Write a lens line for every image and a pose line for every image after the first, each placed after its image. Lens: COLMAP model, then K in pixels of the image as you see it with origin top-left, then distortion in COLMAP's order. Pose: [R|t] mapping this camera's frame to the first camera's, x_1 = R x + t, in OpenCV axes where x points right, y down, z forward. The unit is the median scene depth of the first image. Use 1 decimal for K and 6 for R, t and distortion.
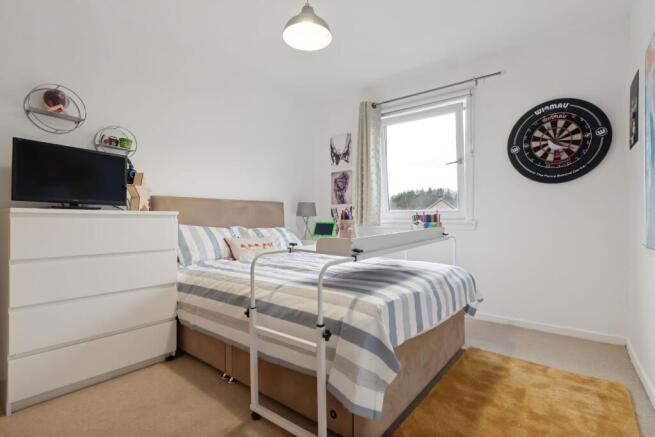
lens RADIAL K [[313.9, 0, 322.2], [0, 313.9, 218.9], [0, 0, 1]] dist [0.000260, 0.000017]
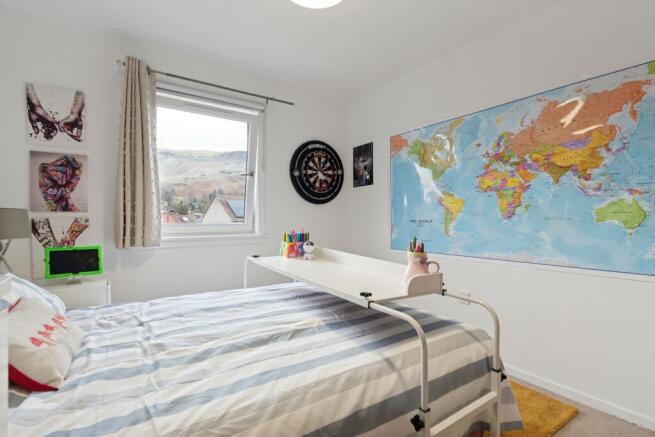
lens RADIAL K [[313.9, 0, 322.2], [0, 313.9, 218.9], [0, 0, 1]] dist [0.000260, 0.000017]
pose [[0.287811, -0.008954, 0.957645, -0.487195], [-0.004094, 0.999936, 0.010579, -0.059584], [-0.957679, -0.006965, 0.287756, 0.556496]]
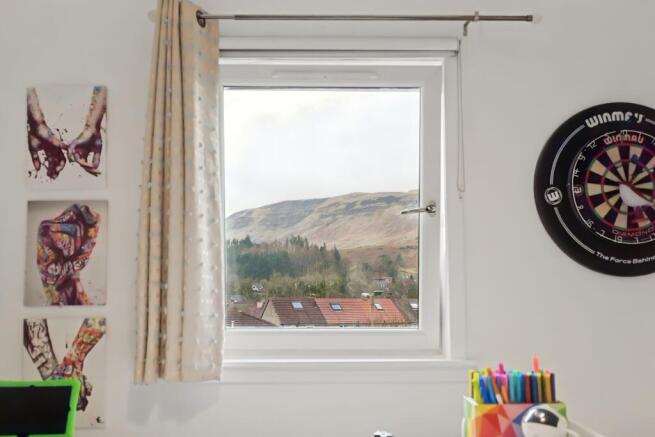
lens RADIAL K [[567.8, 0, 315.9], [0, 567.8, 255.2], [0, 0, 1]] dist [-0.001483, -0.006789]
pose [[0.771460, 0.045877, 0.634622, -0.147757], [0.003850, 0.997042, -0.076757, -0.075370], [-0.636267, 0.061658, 0.769001, 0.593213]]
